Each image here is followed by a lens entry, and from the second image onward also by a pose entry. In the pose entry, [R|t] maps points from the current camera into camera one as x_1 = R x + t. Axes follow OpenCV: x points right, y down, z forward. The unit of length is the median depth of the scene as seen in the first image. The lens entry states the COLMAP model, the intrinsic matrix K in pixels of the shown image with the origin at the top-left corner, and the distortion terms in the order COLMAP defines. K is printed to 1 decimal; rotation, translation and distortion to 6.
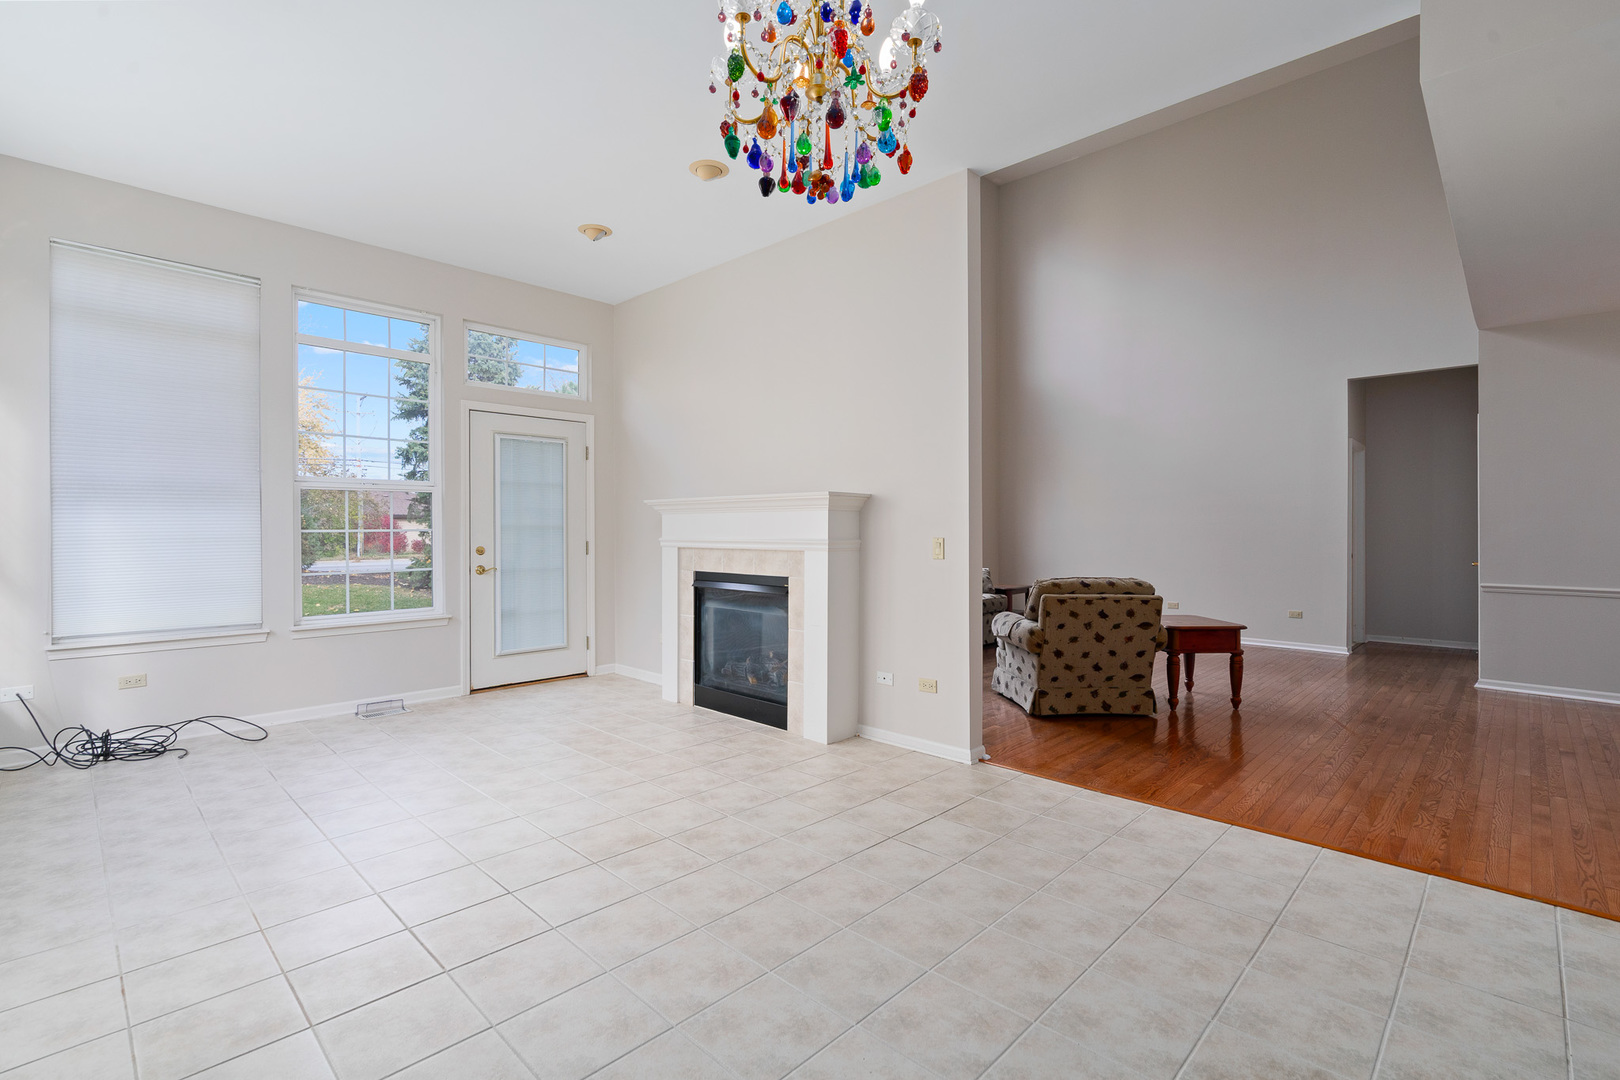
lens RADIAL K [[747.5, 0, 800.3], [0, 747.5, 520.7], [0, 0, 1]] dist [-0.002603, 0.001008]
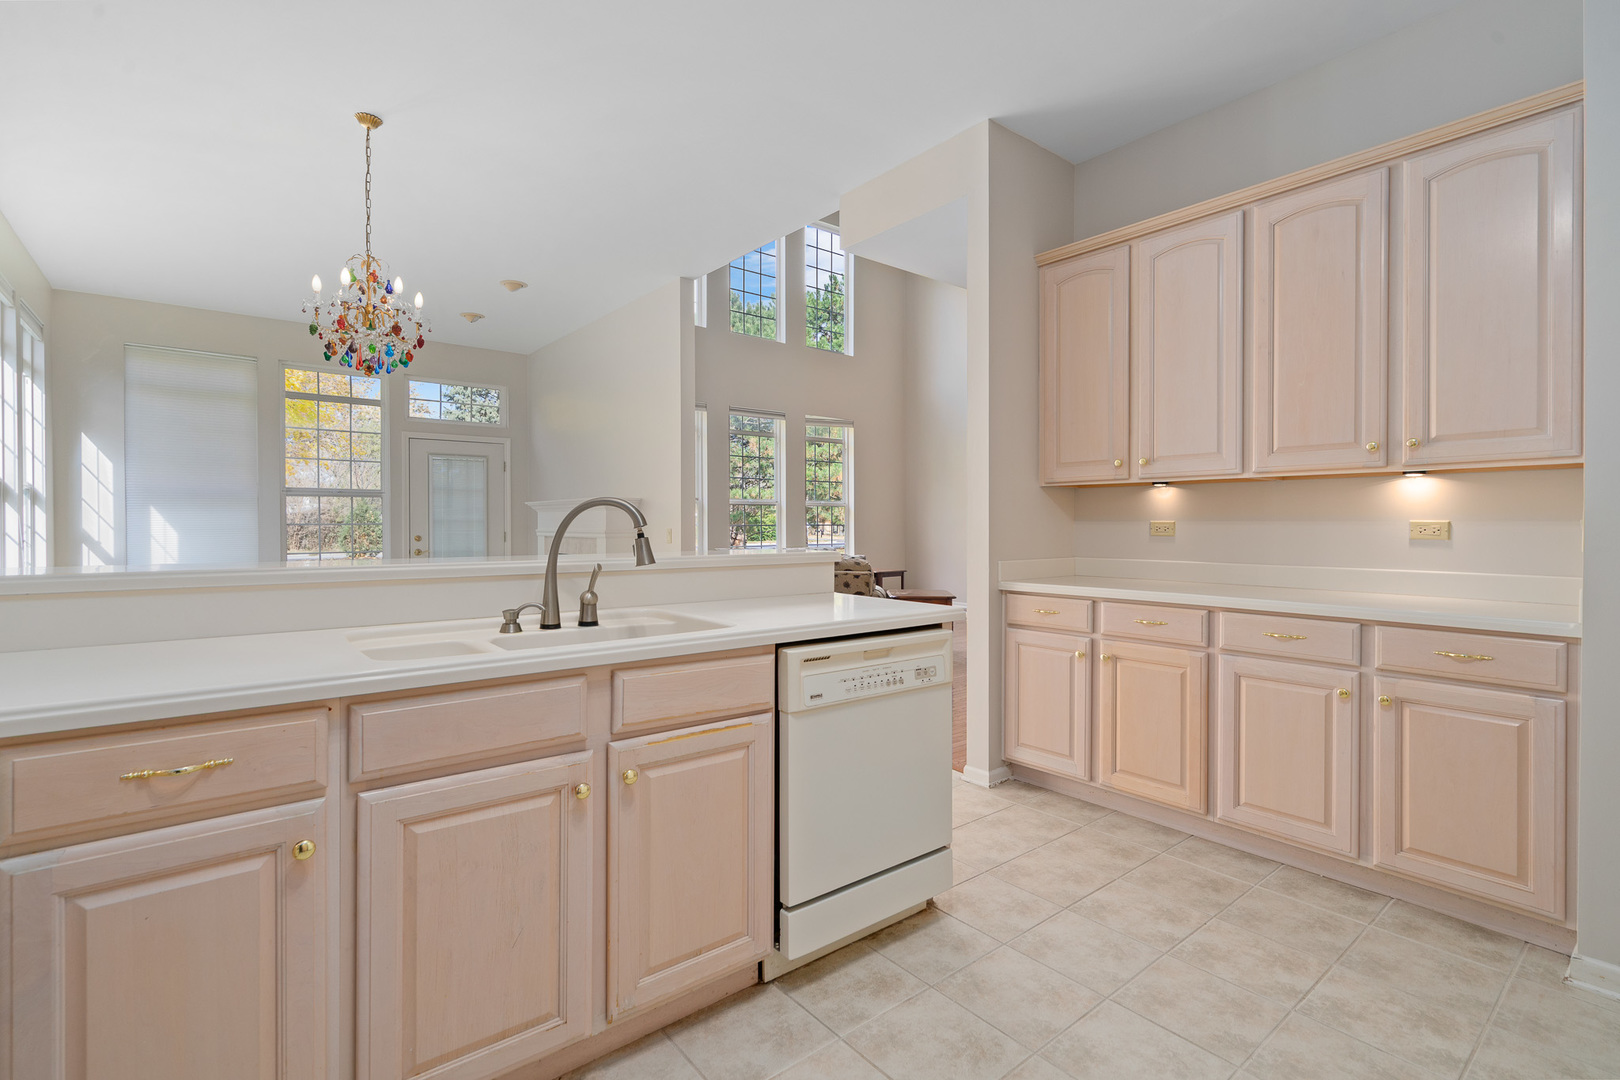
lens RADIAL K [[747.5, 0, 813.0], [0, 747.5, 526.3], [0, 0, 1]] dist [-0.002603, 0.001008]
pose [[0.994744, -0.000409, -0.102394, 0.536792], [0.002575, 0.999776, 0.021022, -0.012623], [0.102362, -0.021175, 0.994522, -0.380959]]
